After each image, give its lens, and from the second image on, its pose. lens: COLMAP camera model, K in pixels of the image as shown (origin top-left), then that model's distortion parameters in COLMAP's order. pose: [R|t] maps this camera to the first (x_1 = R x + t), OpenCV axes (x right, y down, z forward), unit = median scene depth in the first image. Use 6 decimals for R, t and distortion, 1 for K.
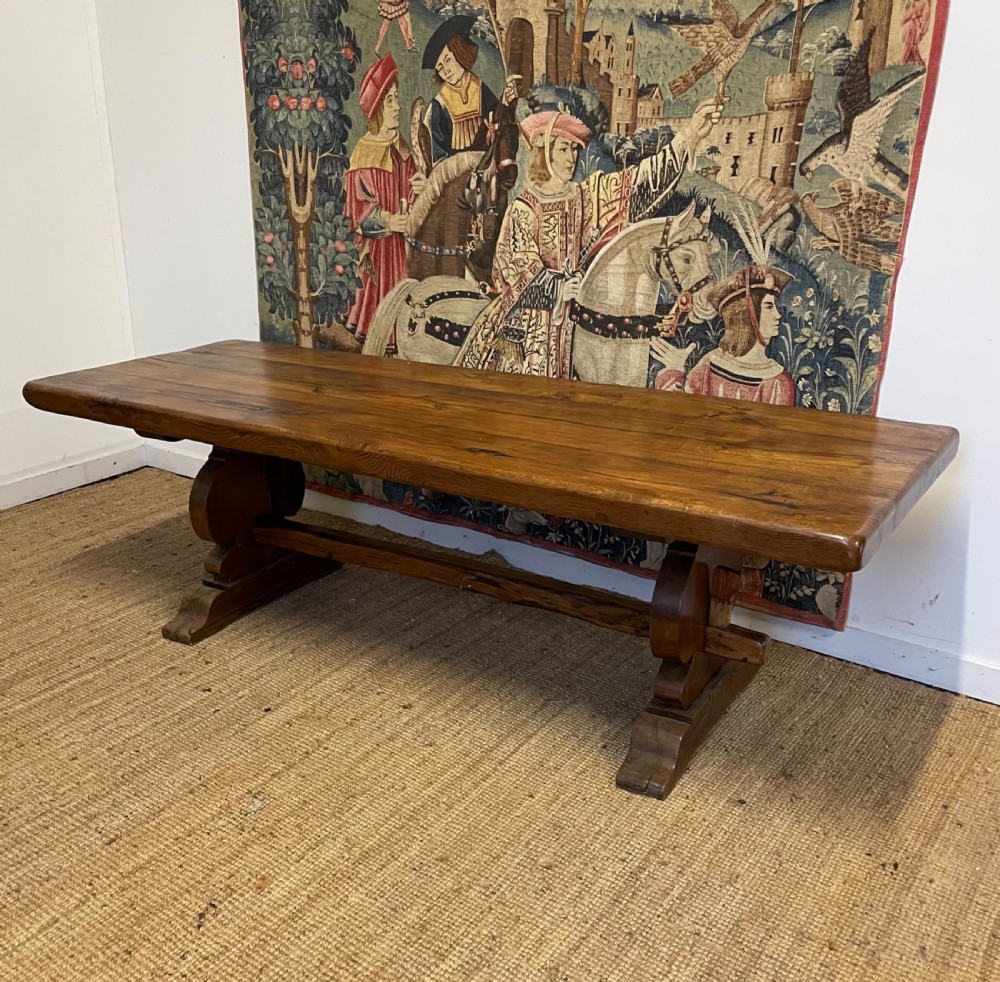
lens RADIAL K [[1061.1, 0, 477.0], [0, 1061.1, 530.1], [0, 0, 1]] dist [0.046671, 0.000000]
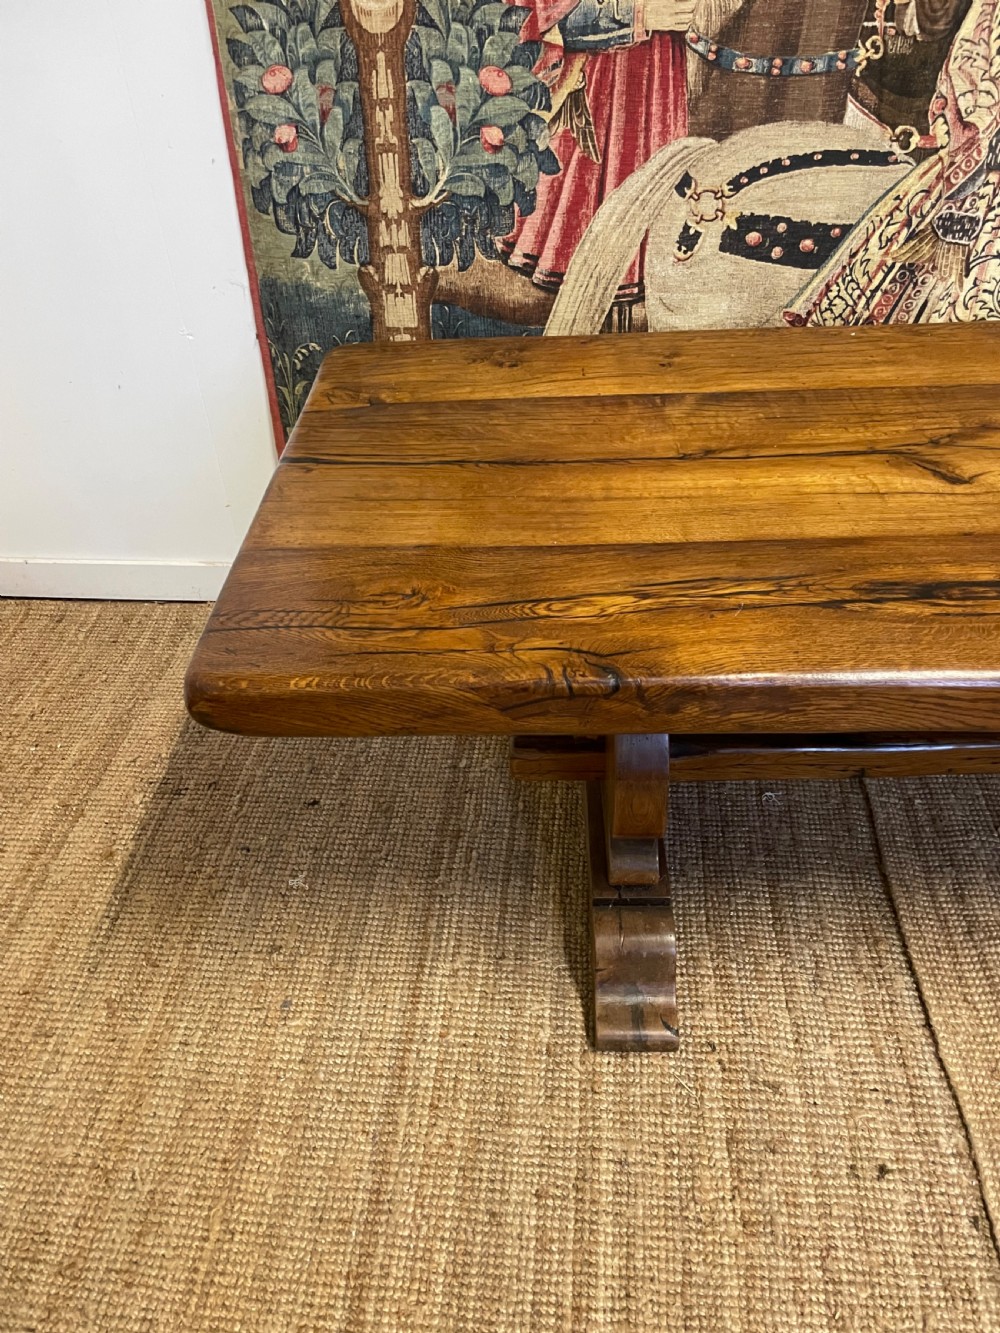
lens RADIAL K [[1020.0, 0, 507.1], [0, 1020.0, 677.2], [0, 0, 1]] dist [0.078874, -0.116974]
pose [[0.853253, -0.348239, 0.388186, -0.443422], [0.212111, 0.911763, 0.351705, -0.218592], [-0.476411, -0.217755, 0.851831, 0.658634]]
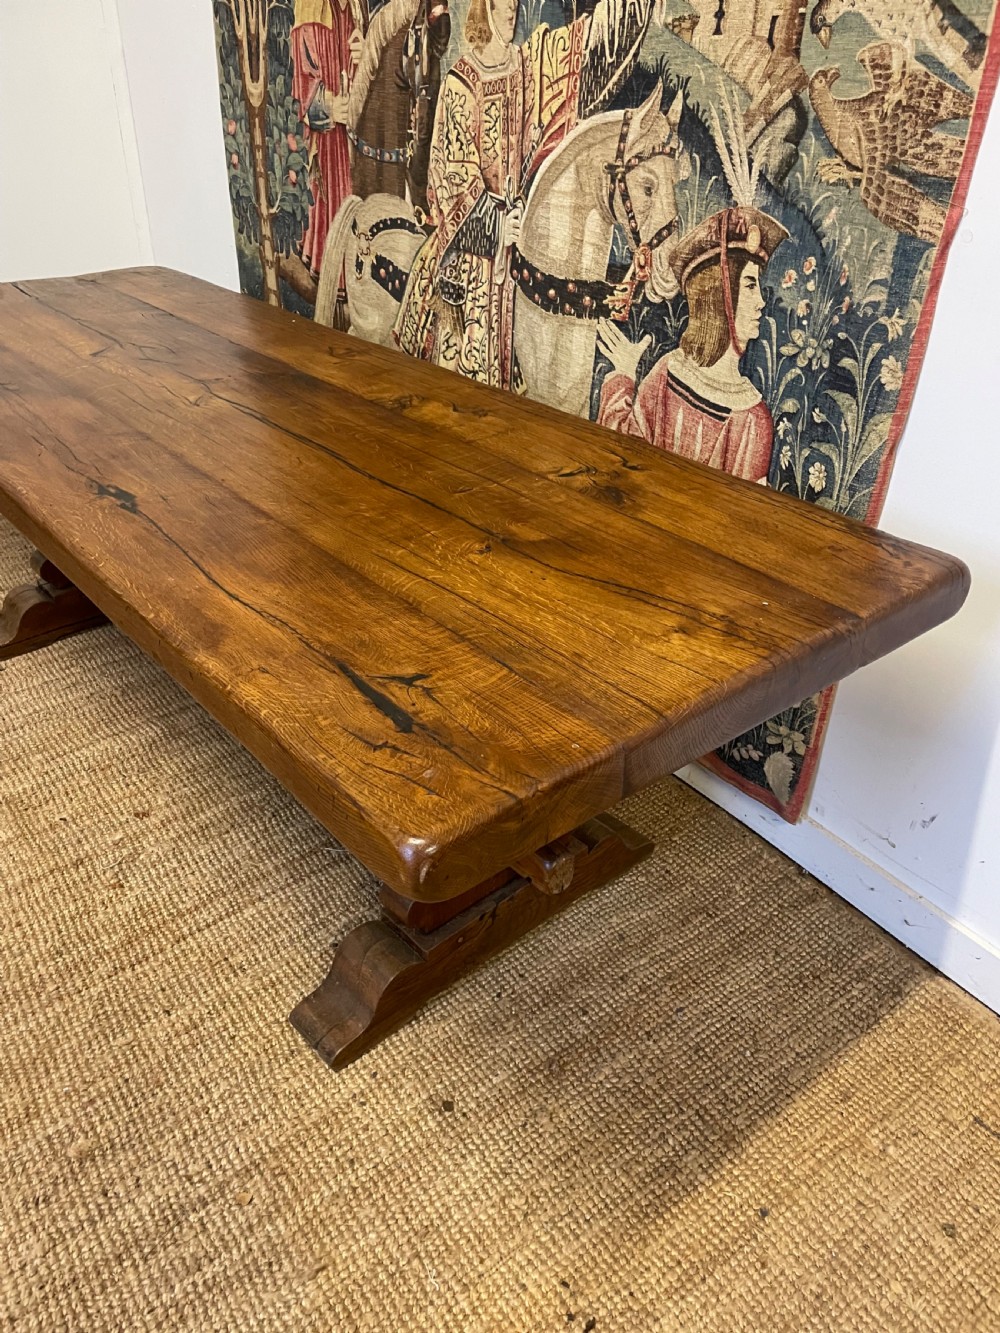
lens RADIAL K [[1019.8, 0, 501.9], [0, 1019.8, 678.1], [0, 0, 1]] dist [0.075004, -0.109955]
pose [[0.955138, 0.175079, -0.238869, 0.281197], [-0.123148, 0.968305, 0.217303, -0.095461], [0.269343, -0.178138, 0.946425, 0.351257]]
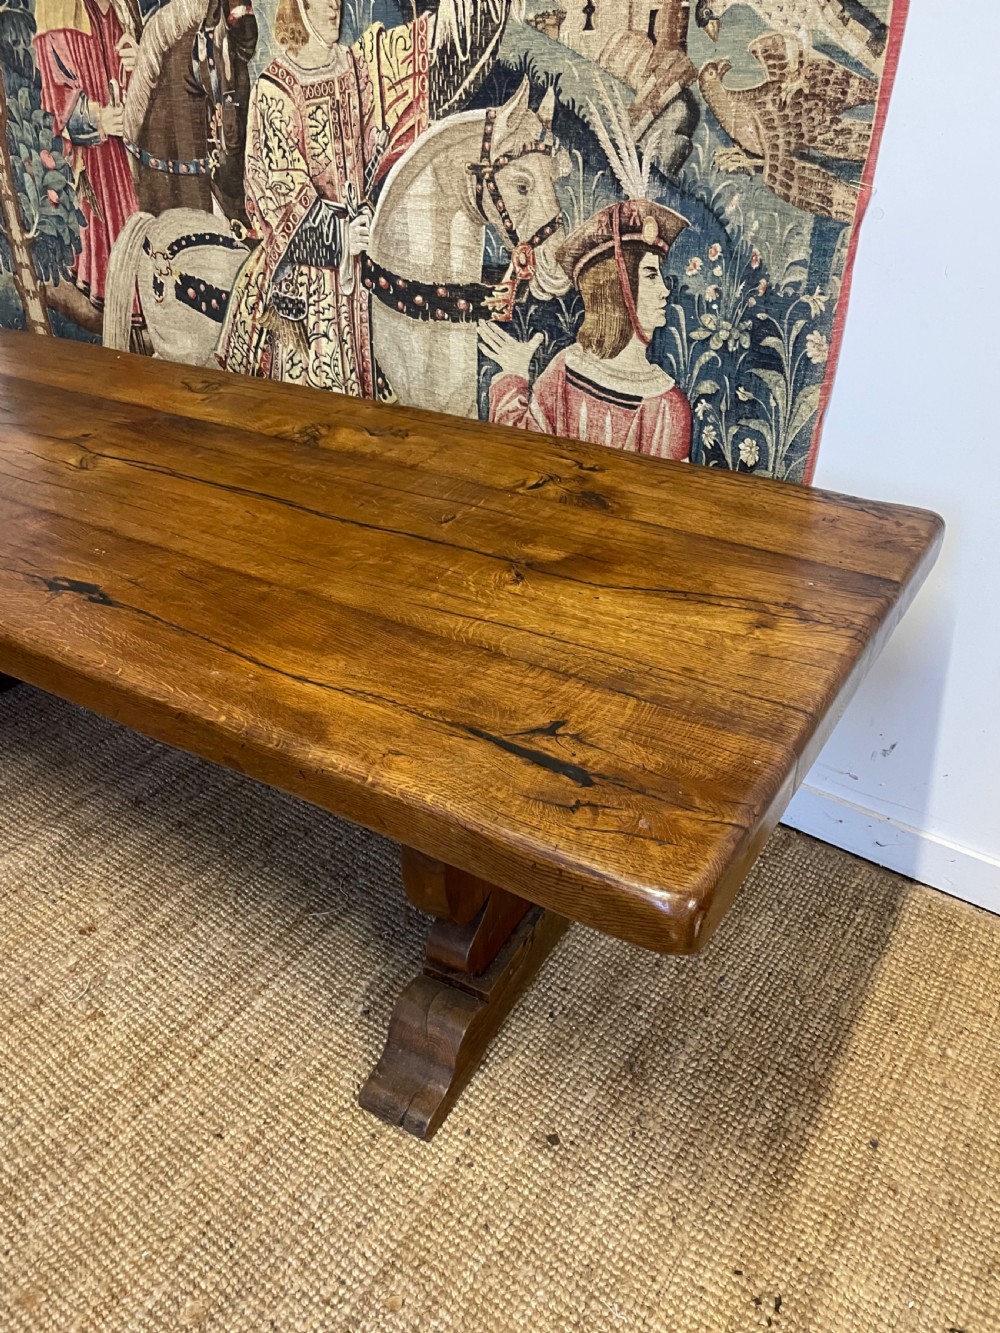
lens RADIAL K [[1019.8, 0, 506.8], [0, 1019.8, 677.8], [0, 0, 1]] dist [0.075004, -0.109955]
pose [[0.999633, -0.019535, 0.018774, 0.158723], [0.014908, 0.975177, 0.220924, -0.105355], [-0.022624, -0.220563, 0.975110, 0.349999]]
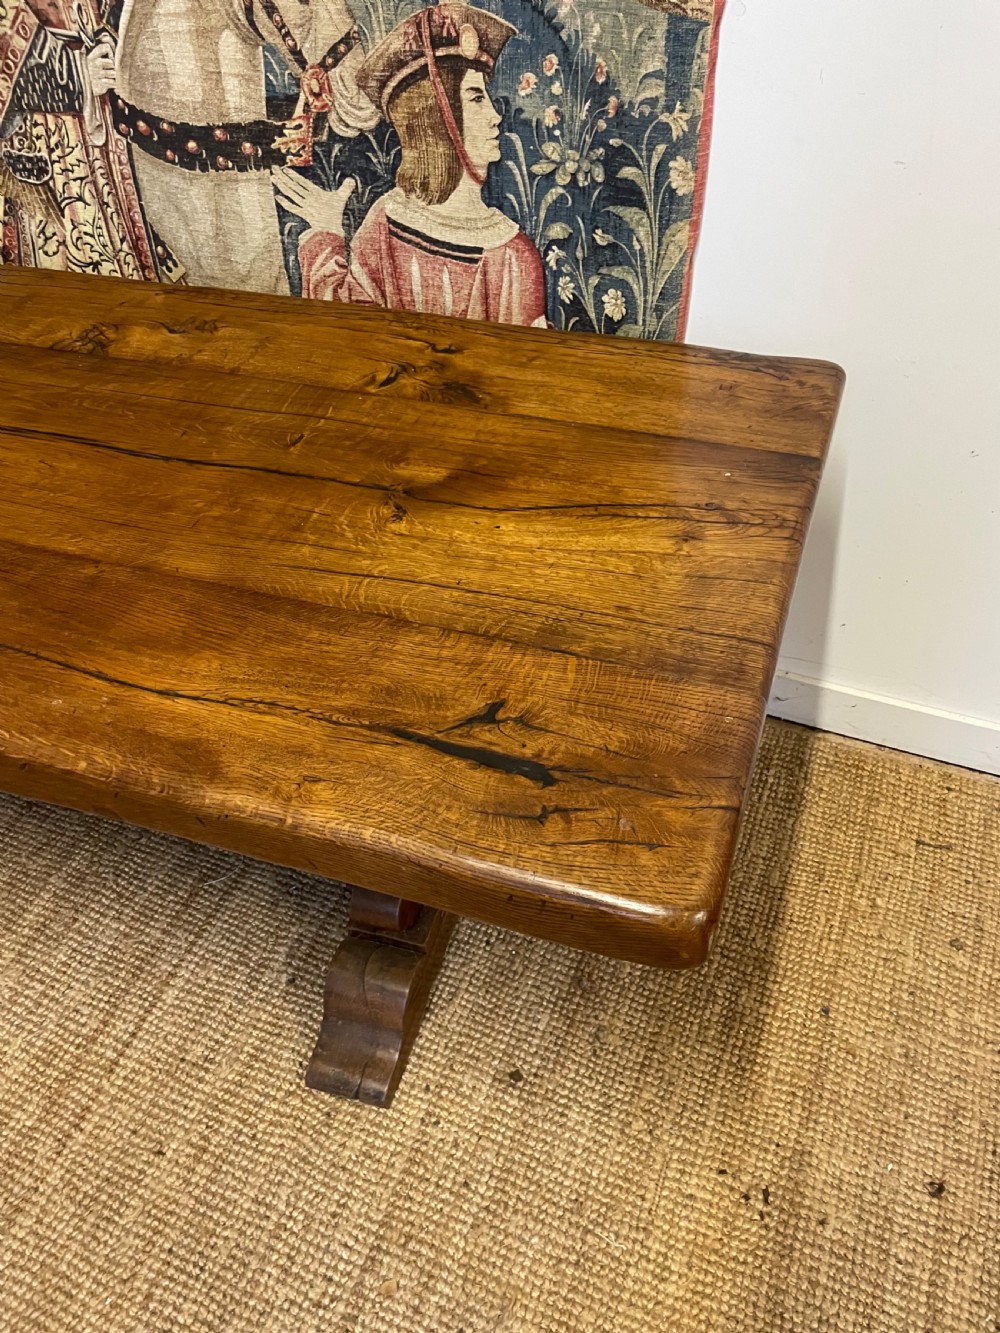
lens RADIAL K [[1020.0, 0, 507.5], [0, 1020.0, 679.2], [0, 0, 1]] dist [0.078874, -0.116974]
pose [[0.968851, -0.187967, 0.161236, 0.141601], [0.111856, 0.913025, 0.392268, -0.132657], [-0.220946, -0.362014, 0.905610, 0.411075]]
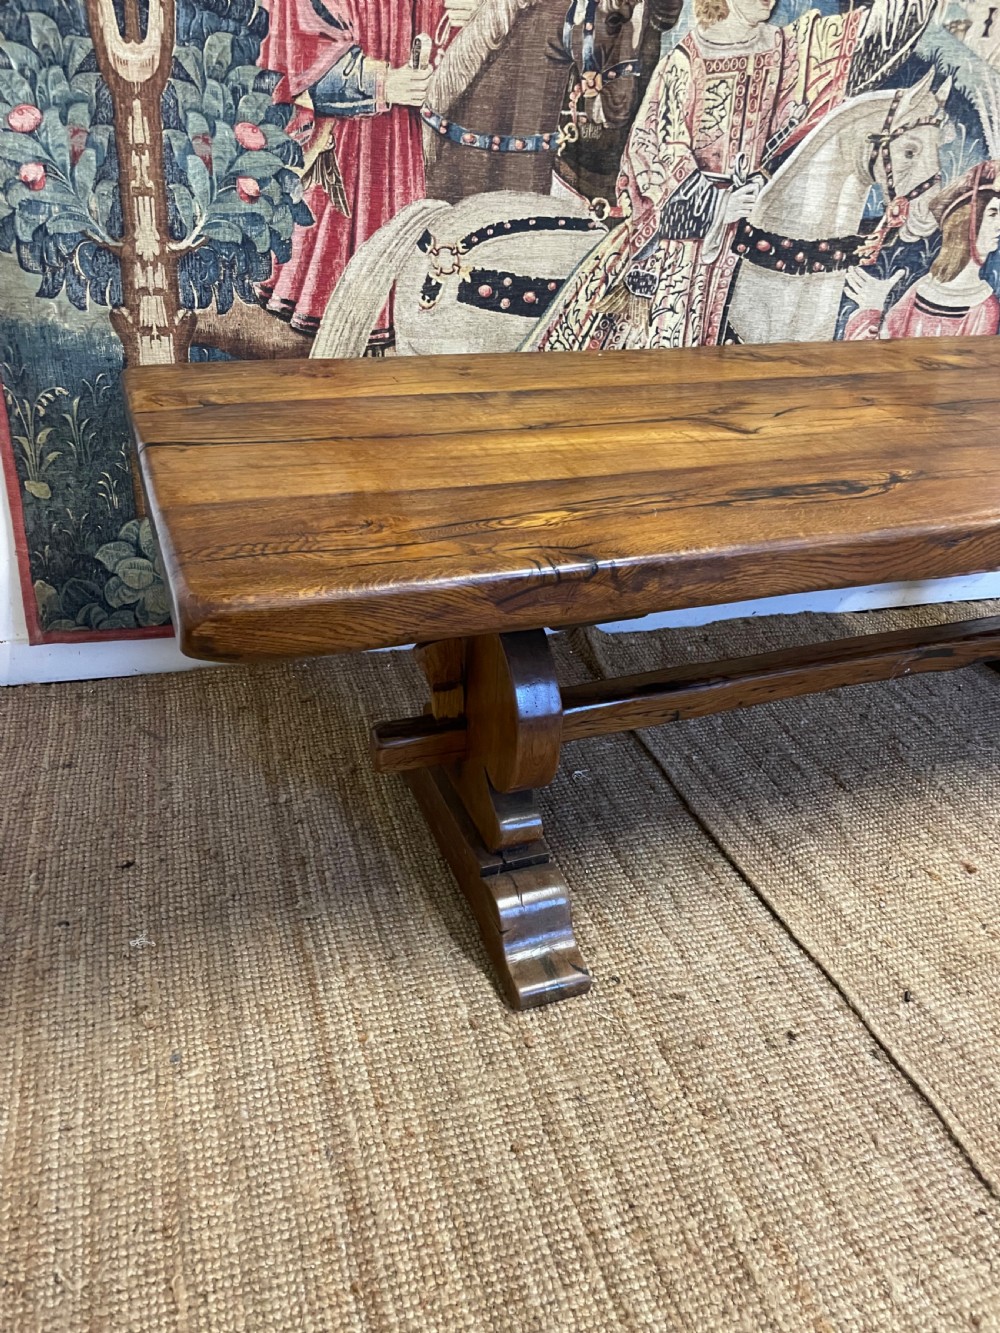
lens RADIAL K [[1020.0, 0, 509.2], [0, 1020.0, 671.4], [0, 0, 1]] dist [0.078874, -0.116974]
pose [[0.576866, -0.370983, 0.727734, -0.570738], [0.219448, 0.928548, 0.299400, -0.179833], [-0.786808, -0.013014, 0.617060, 0.711886]]
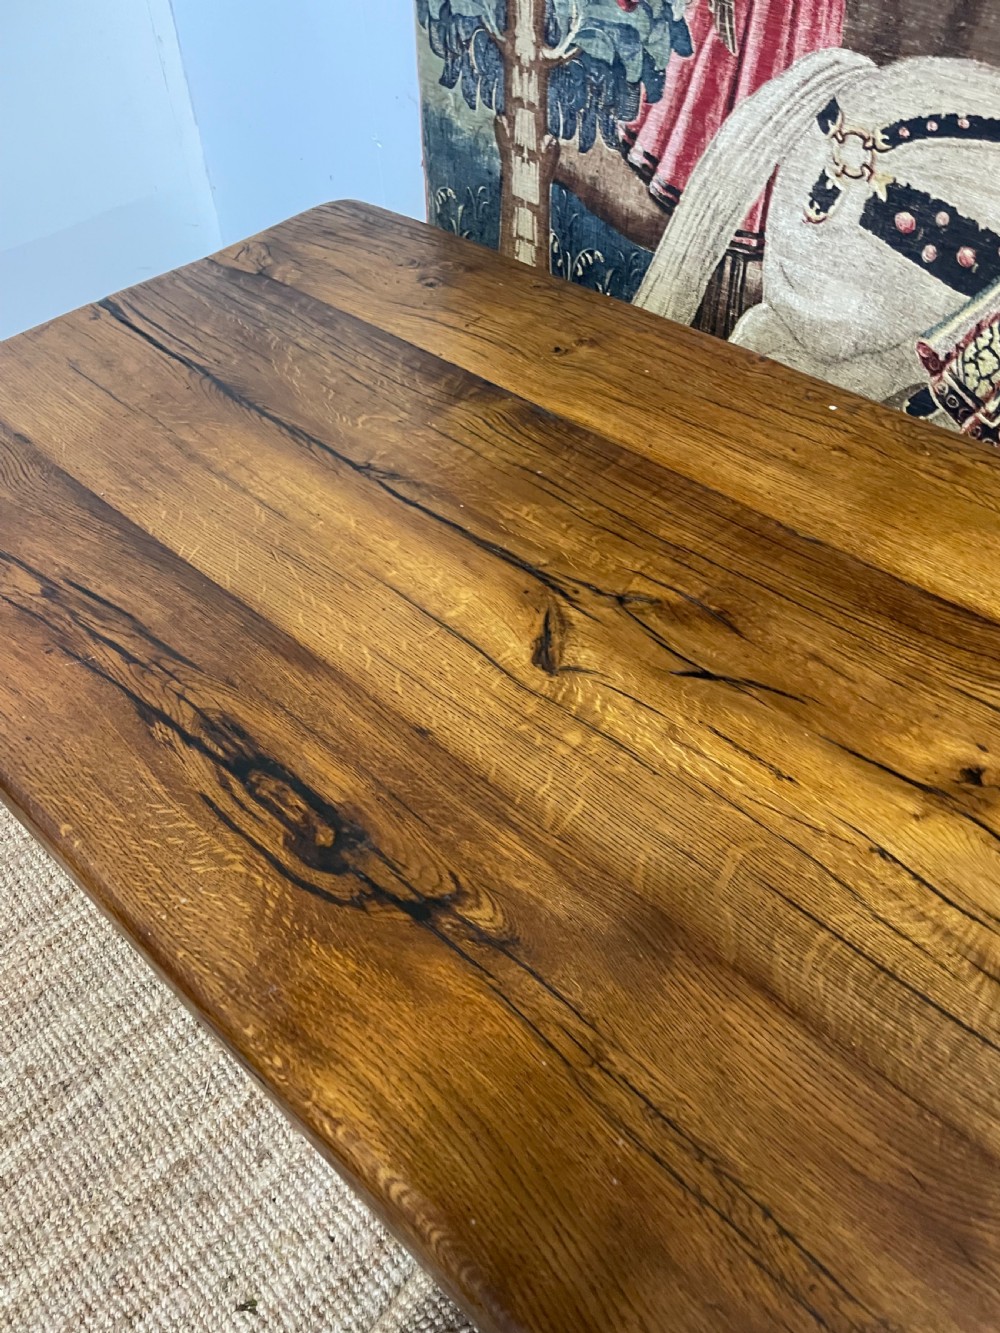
lens RADIAL K [[1020.0, 0, 502.1], [0, 1020.0, 677.4], [0, 0, 1]] dist [0.078874, -0.116974]
pose [[0.984307, 0.111965, -0.136397, -0.114164], [-0.037957, 0.889177, 0.455986, -0.228783], [0.172336, -0.443653, 0.879473, 0.688496]]
